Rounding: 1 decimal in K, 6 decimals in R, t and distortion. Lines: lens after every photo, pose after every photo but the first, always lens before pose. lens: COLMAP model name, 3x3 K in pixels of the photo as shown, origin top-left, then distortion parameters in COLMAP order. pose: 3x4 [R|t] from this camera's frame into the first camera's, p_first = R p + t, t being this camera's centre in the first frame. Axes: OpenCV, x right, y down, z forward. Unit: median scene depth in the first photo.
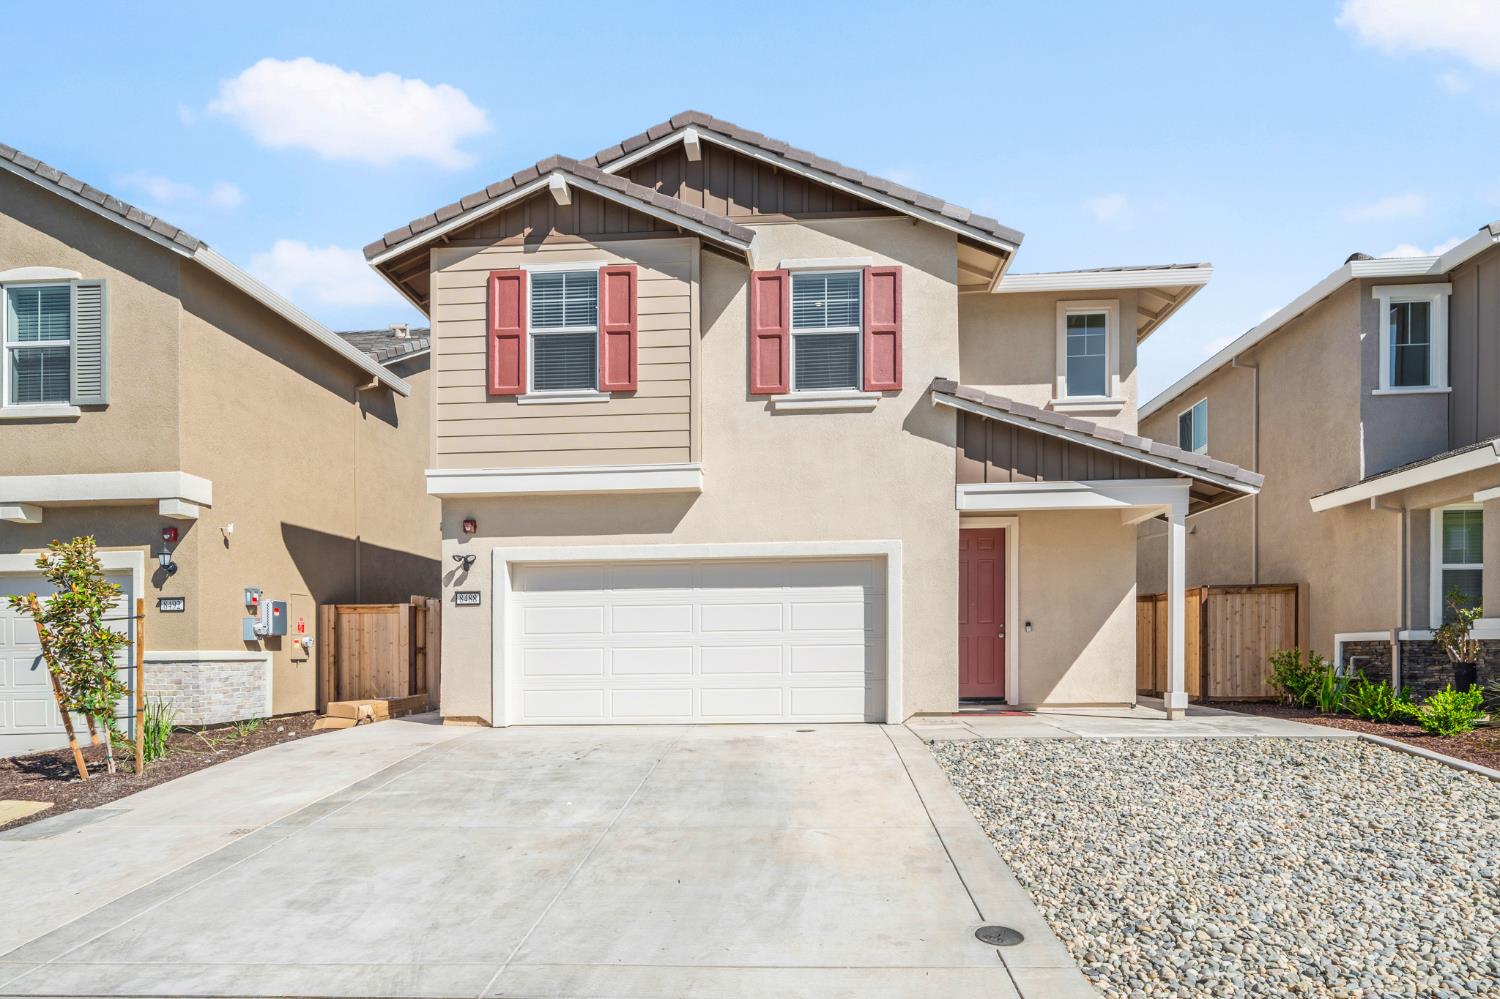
lens RADIAL K [[807.8, 0, 753.4], [0, 807.8, 698.9], [0, 0, 1]] dist [0.000625, 0.001162]
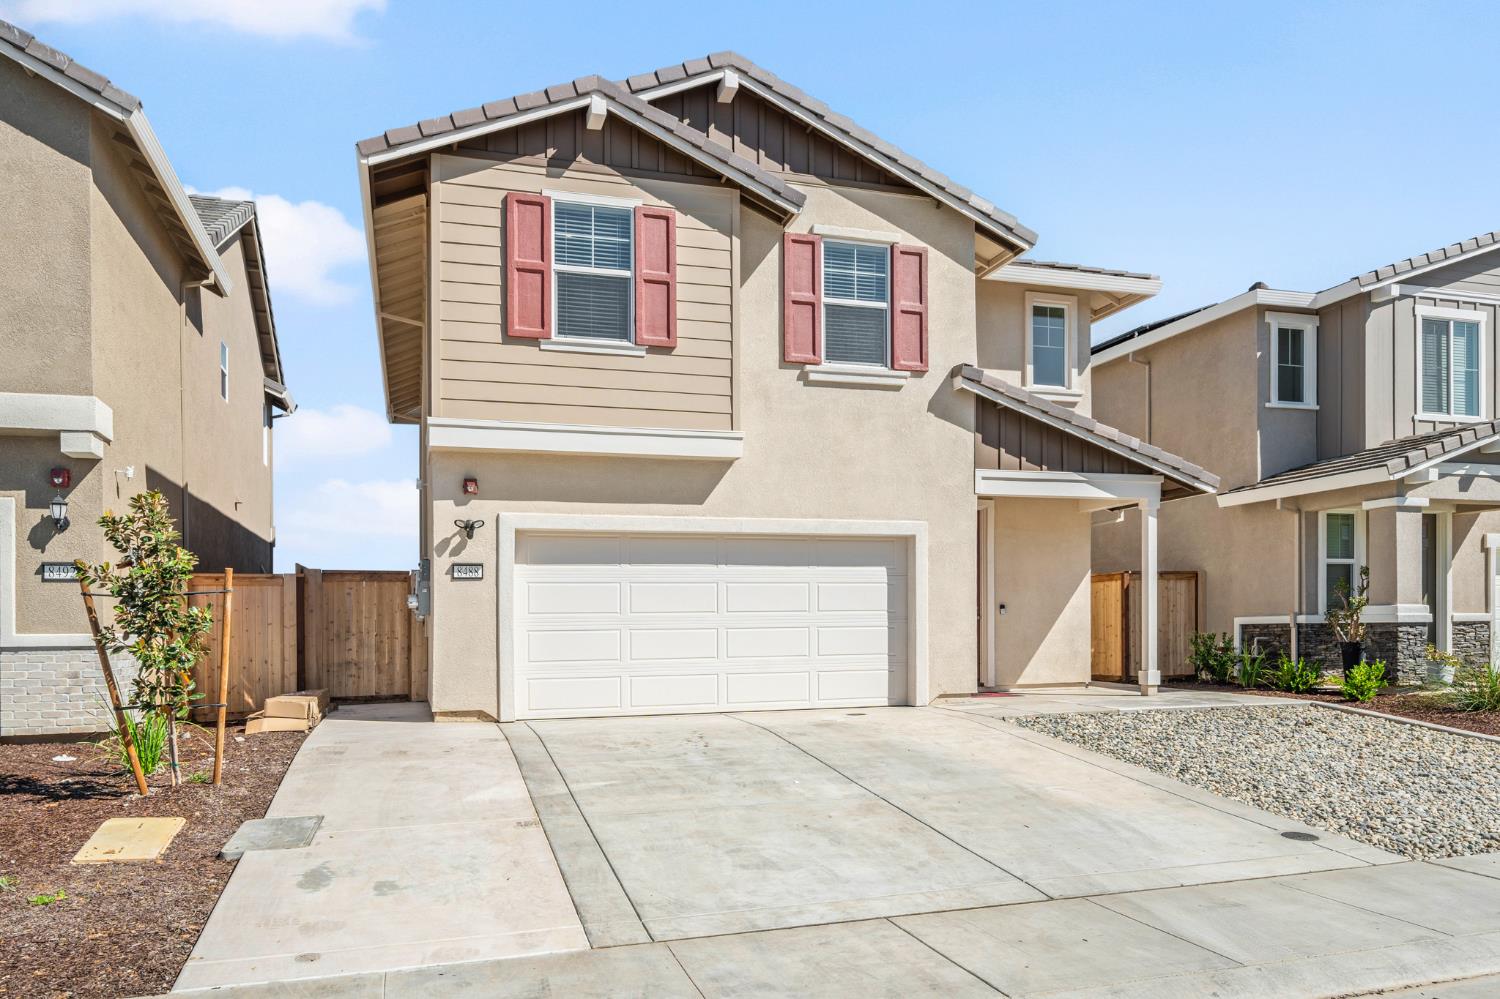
lens RADIAL K [[1043.4, 0, 756.1], [0, 1043.4, 710.0], [0, 0, 1]] dist [0.002738, 0.001785]
pose [[0.935495, -0.027154, 0.352295, -0.475340], [0.023173, 0.999611, 0.015514, 0.011179], [-0.352580, -0.006349, 0.935760, -0.135270]]
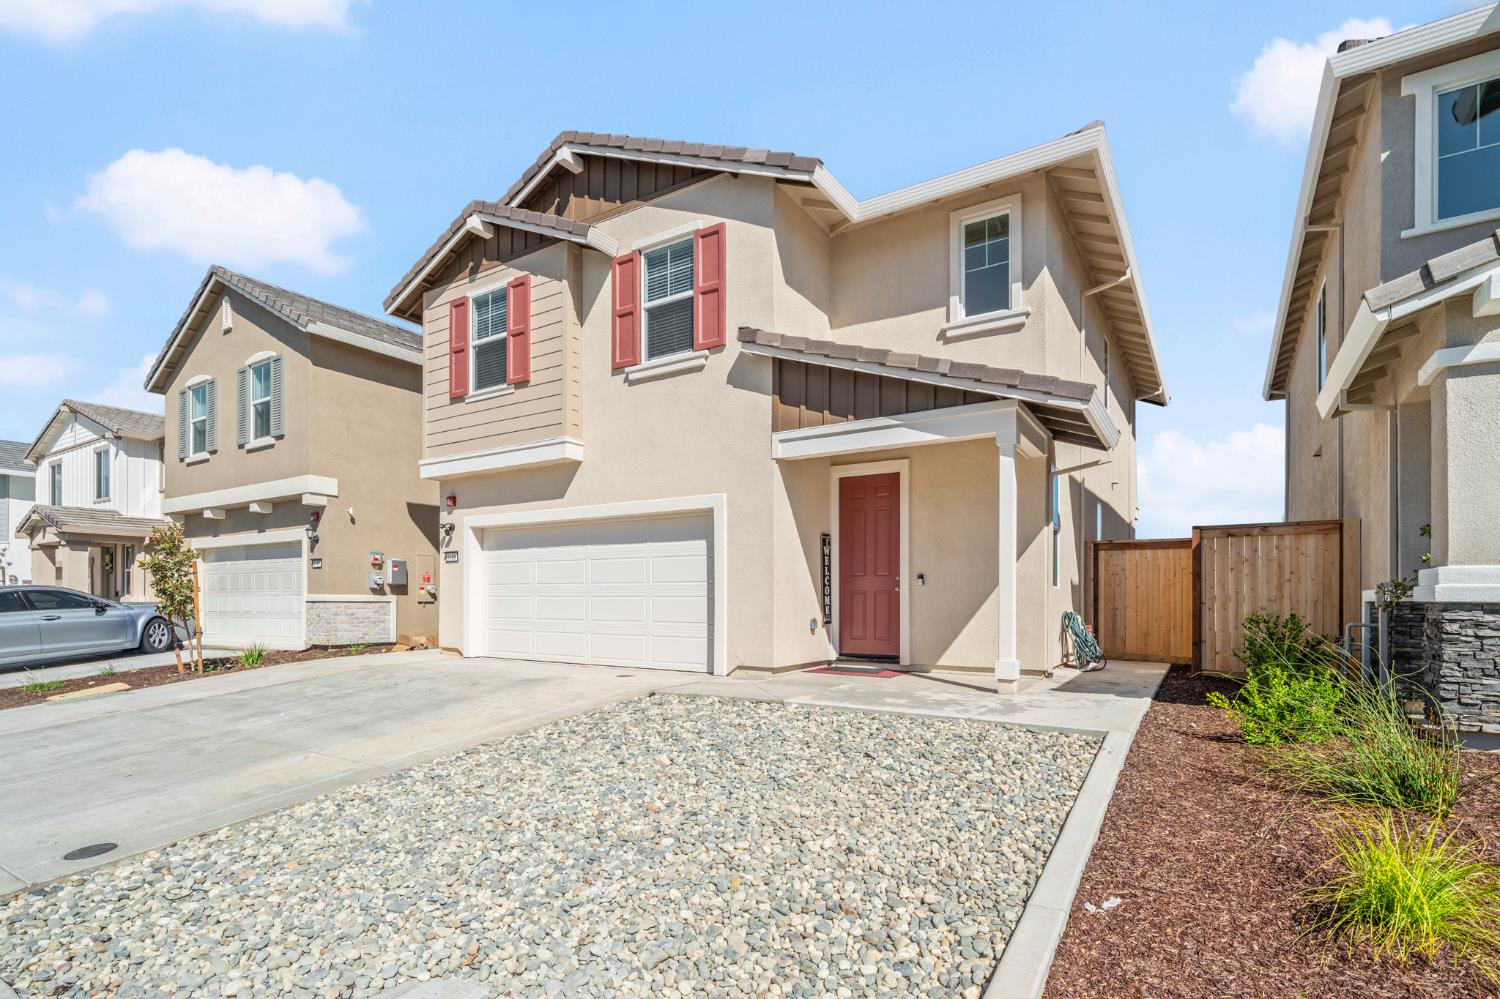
lens RADIAL K [[727.6, 0, 743.3], [0, 727.6, 637.5], [0, 0, 1]] dist [0.000890, 0.000665]
pose [[0.870946, 0.041050, -0.489661, 0.655445], [-0.043756, 0.999025, 0.005924, -0.023669], [0.489427, 0.016266, 0.871893, 0.222818]]
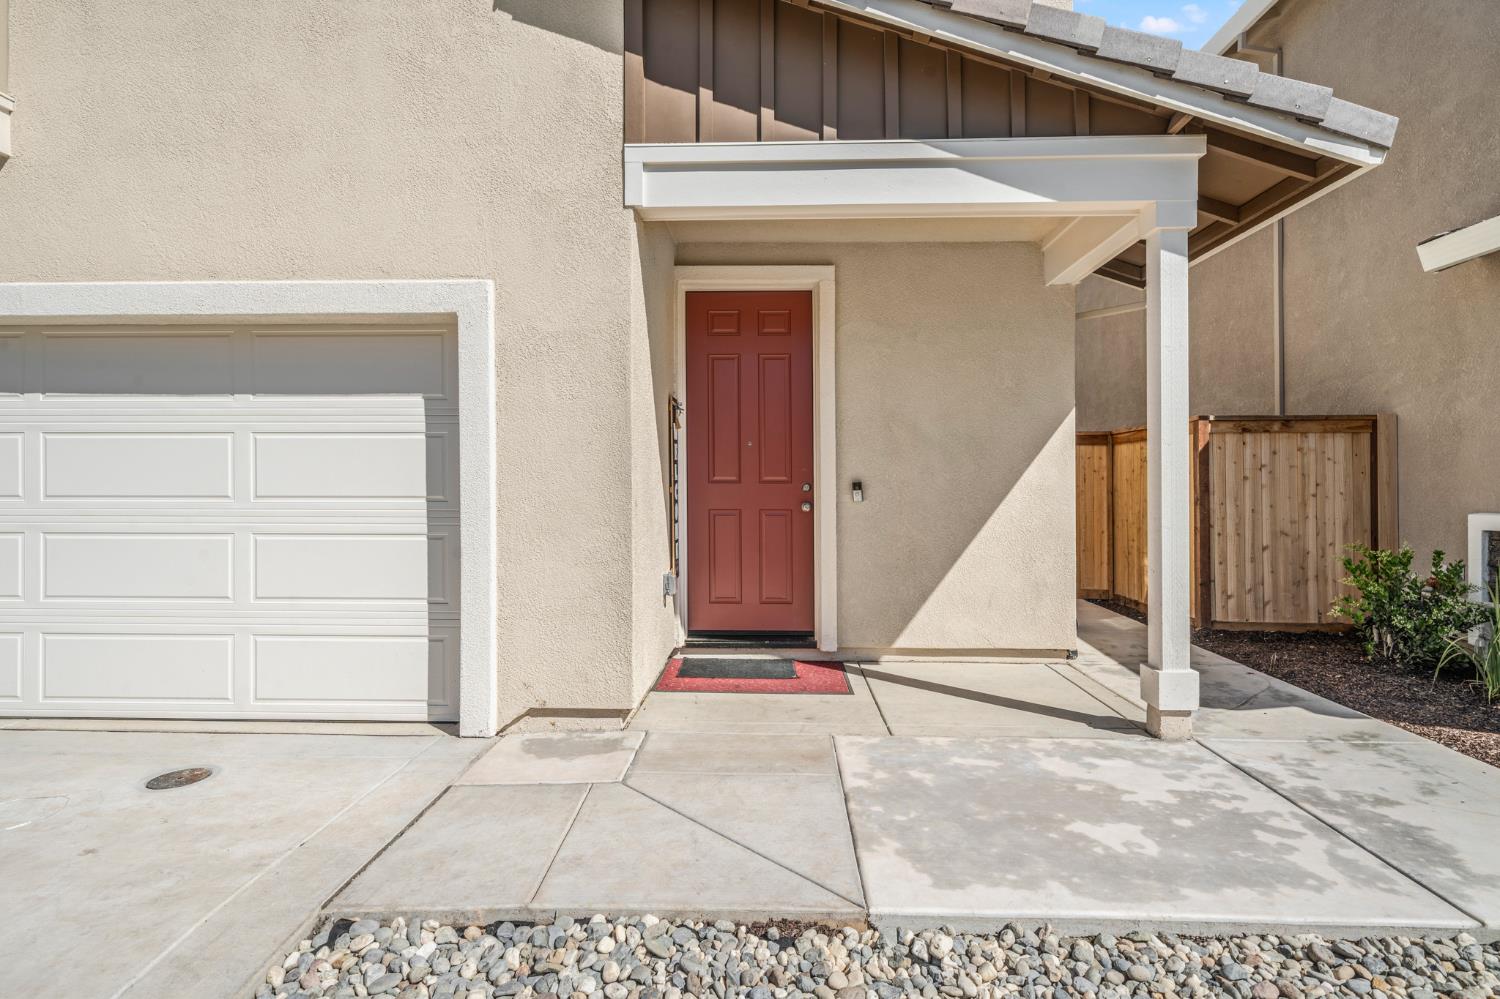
lens RADIAL K [[760.9, 0, 750.0], [0, 760.9, 499.5], [0, 0, 1]] dist [-0.000440, -0.000266]
pose [[0.999706, 0.014211, 0.019628, 0.306792], [-0.013347, 0.998966, -0.043469, -0.073061], [-0.020226, 0.043194, 0.998862, 0.624165]]
